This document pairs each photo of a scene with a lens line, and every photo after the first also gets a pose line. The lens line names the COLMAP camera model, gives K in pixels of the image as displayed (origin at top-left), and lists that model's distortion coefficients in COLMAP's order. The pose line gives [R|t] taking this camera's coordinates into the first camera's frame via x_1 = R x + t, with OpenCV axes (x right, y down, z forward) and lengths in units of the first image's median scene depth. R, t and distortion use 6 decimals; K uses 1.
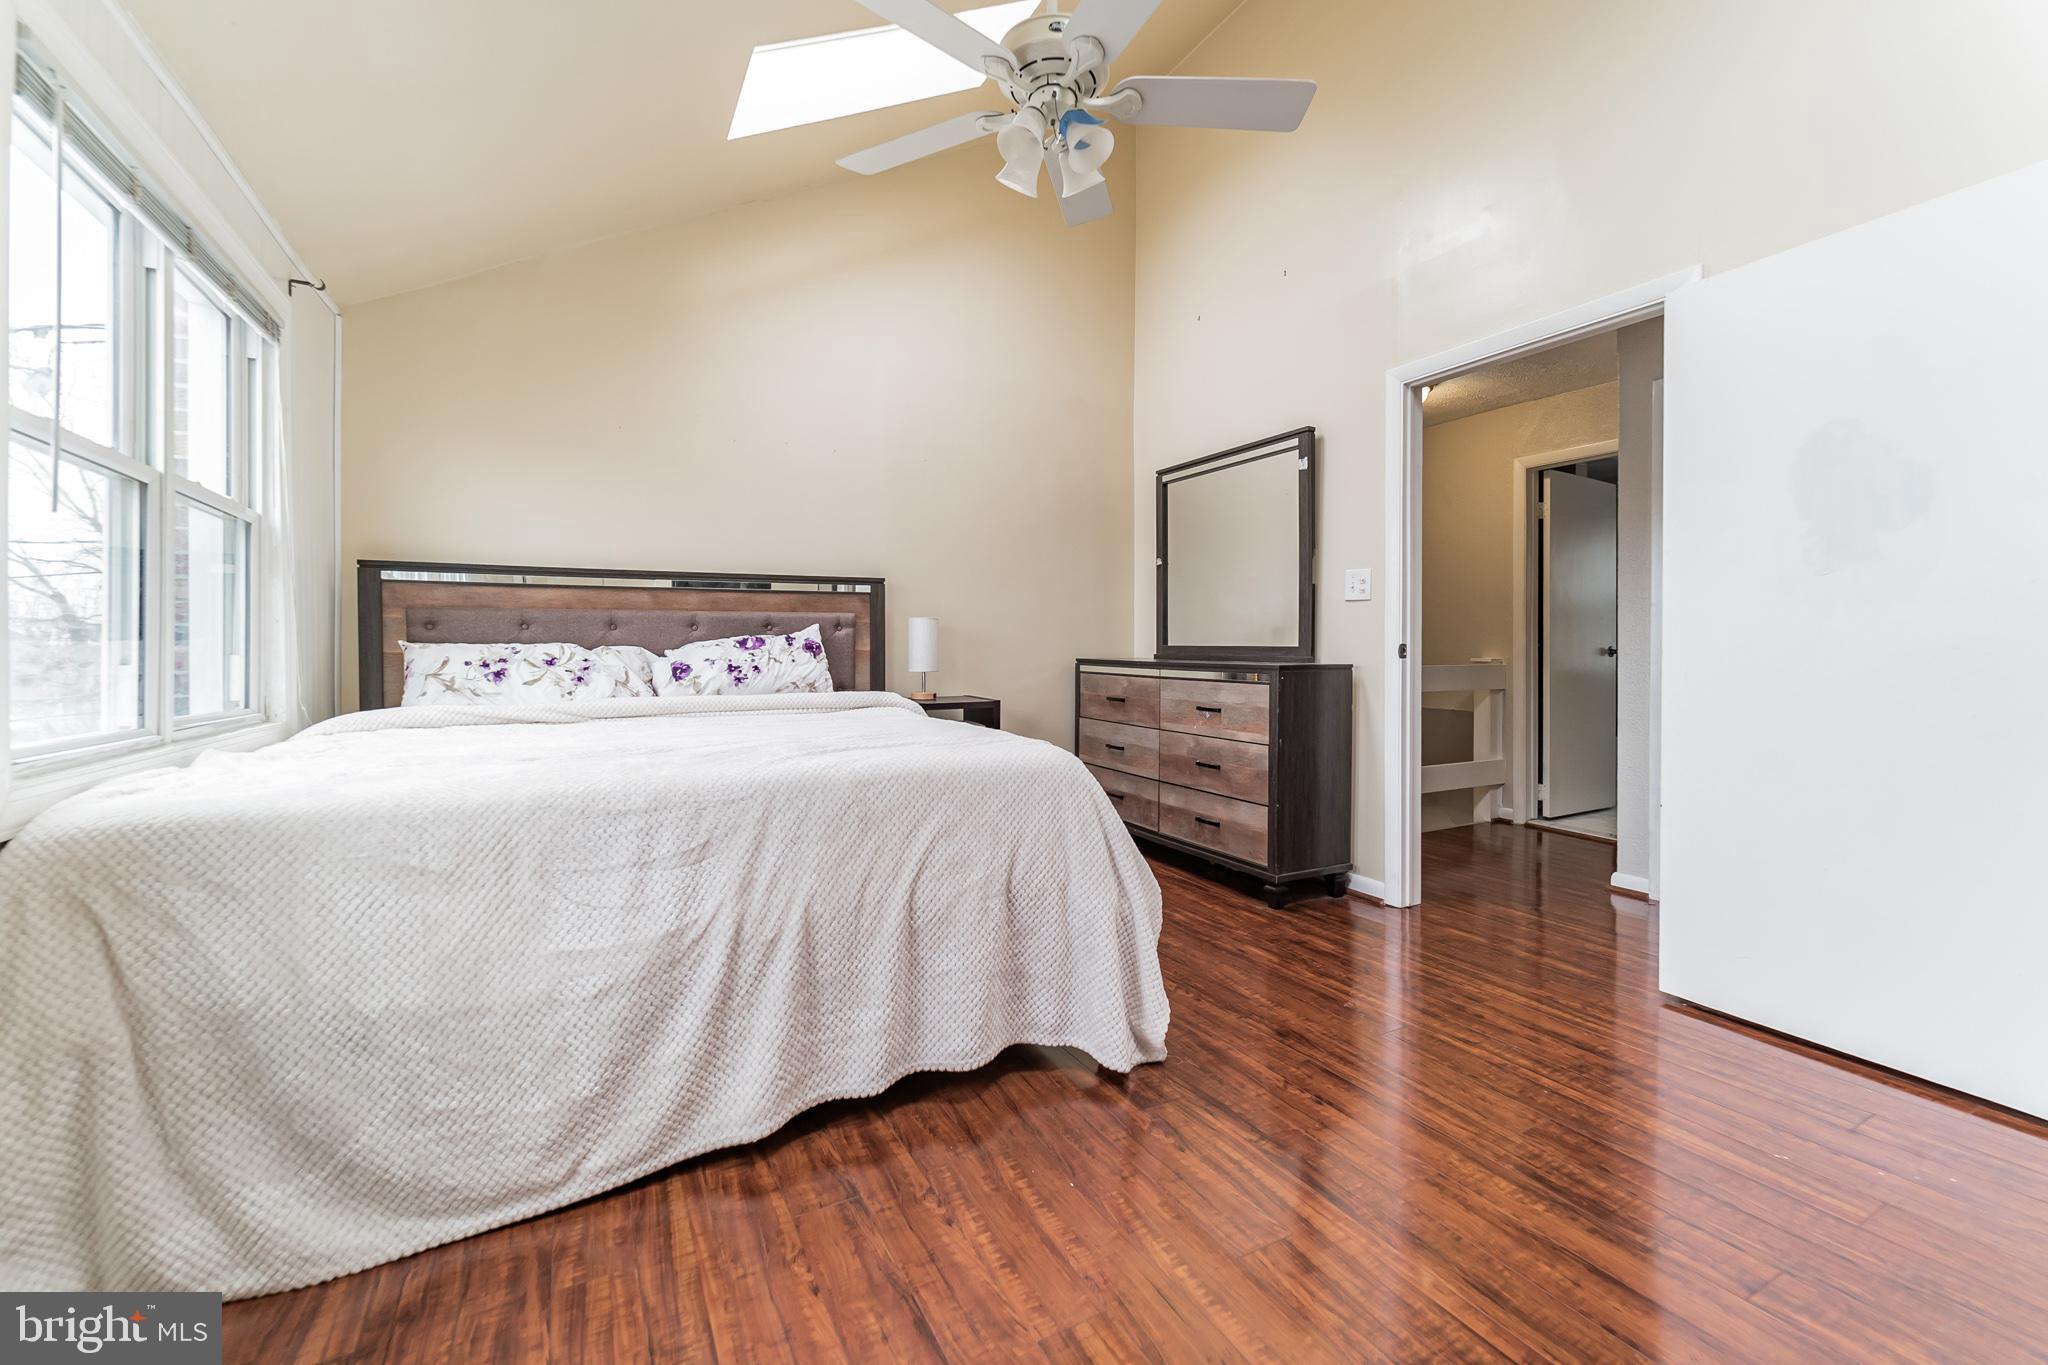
lens RADIAL K [[837.8, 0, 1058.4], [0, 837.8, 656.4], [0, 0, 1]] dist [0.000396, -0.000103]
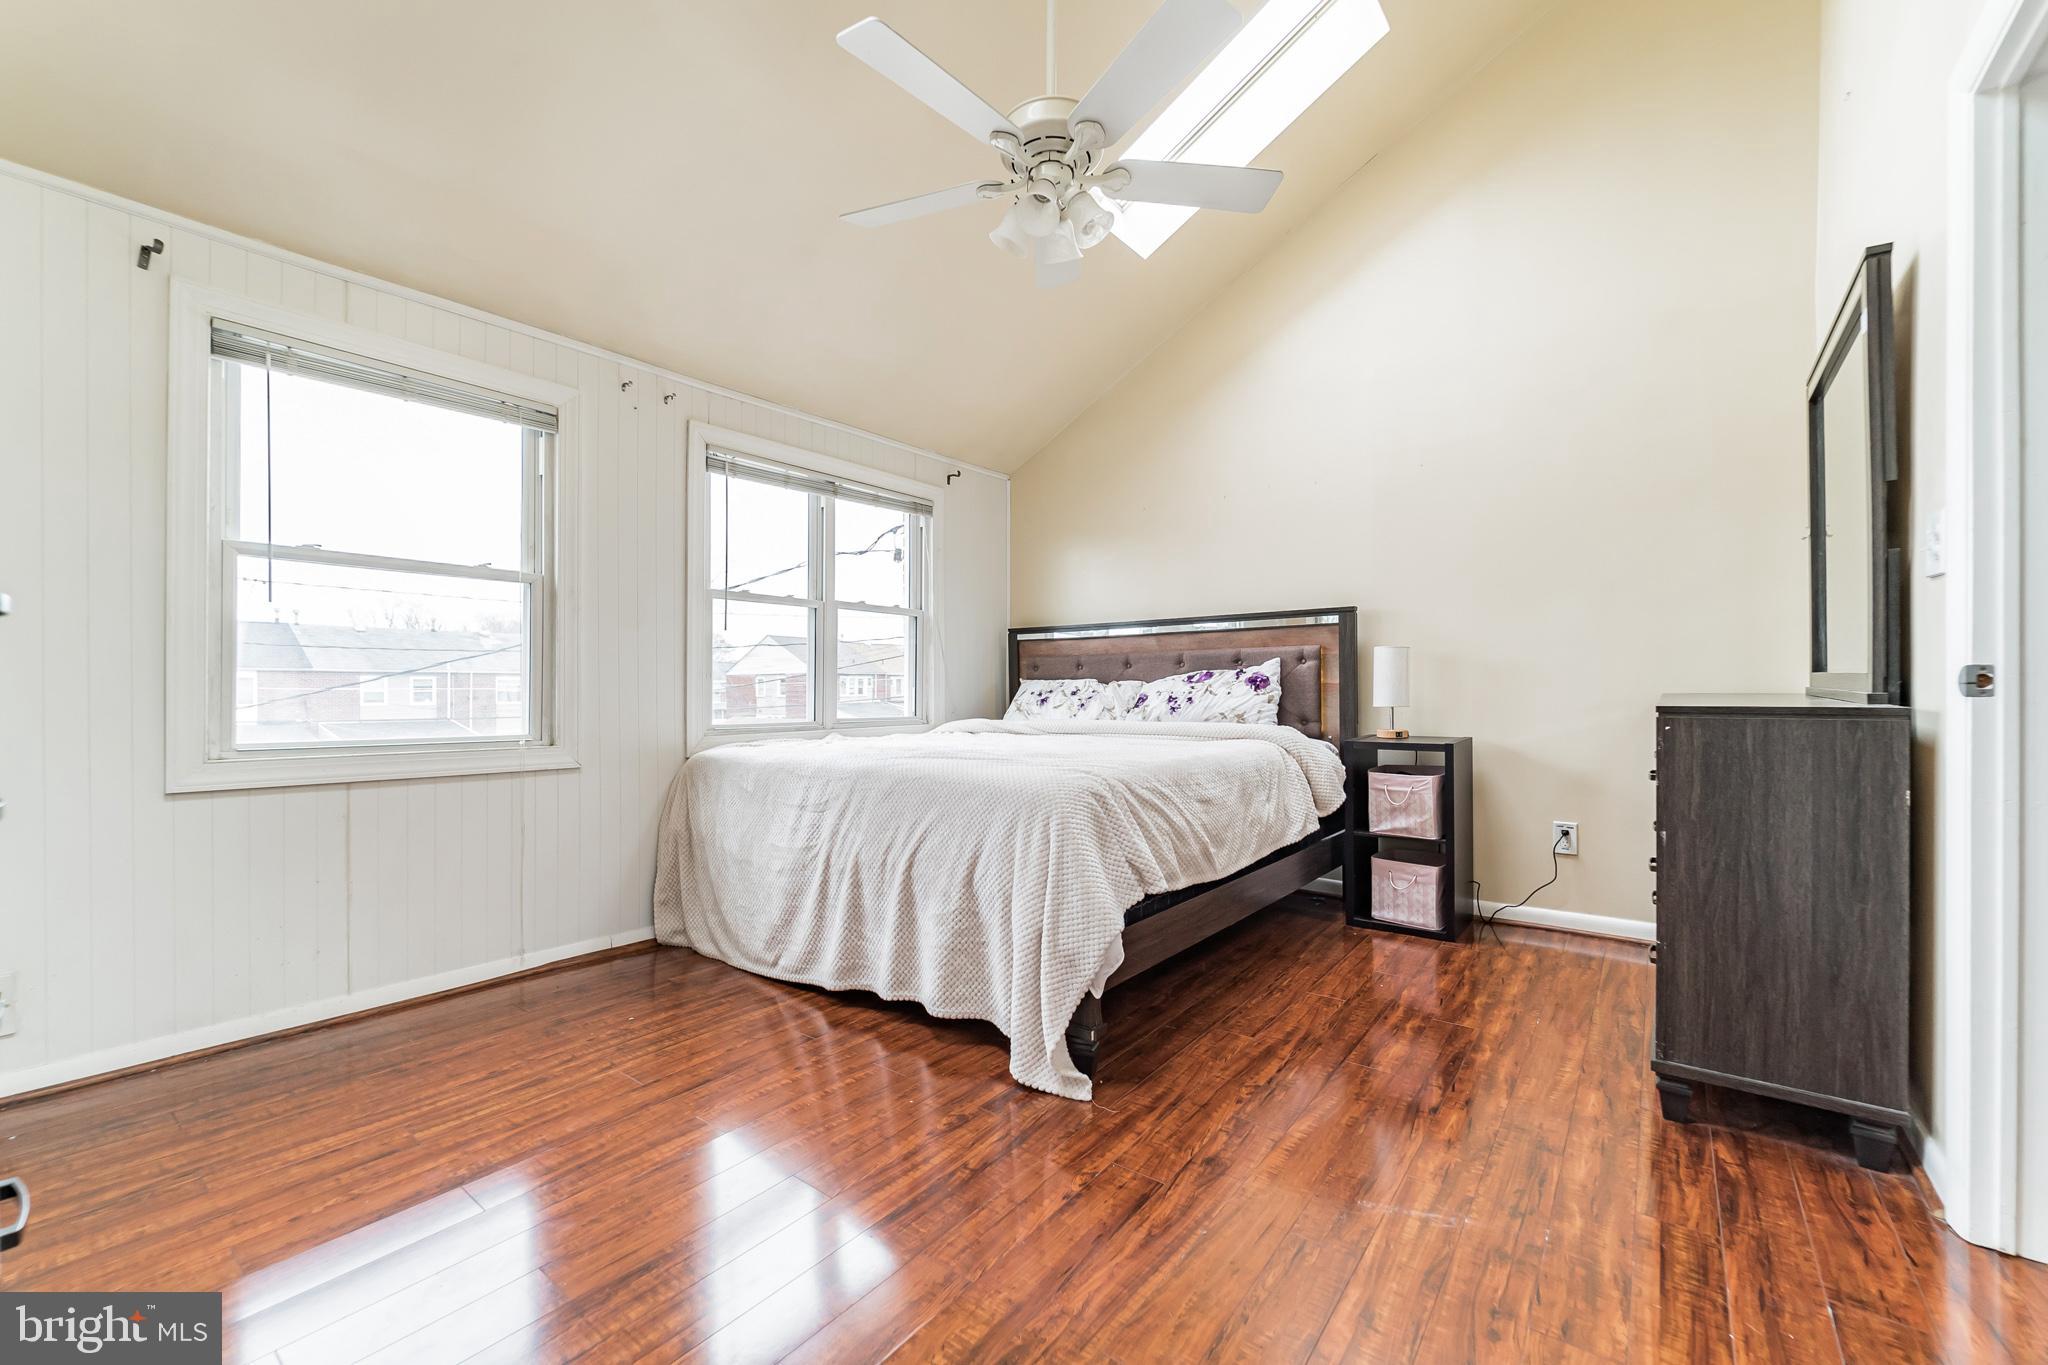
lens RADIAL K [[851.7, 0, 1024.0], [0, 851.7, 682.5], [0, 0, 1]] dist [-0.002405, -0.000219]
pose [[0.393460, -0.003423, -0.919335, 0.741416], [-0.001175, 0.999990, -0.004226, -0.004517], [0.919341, 0.002743, 0.393453, 0.399010]]
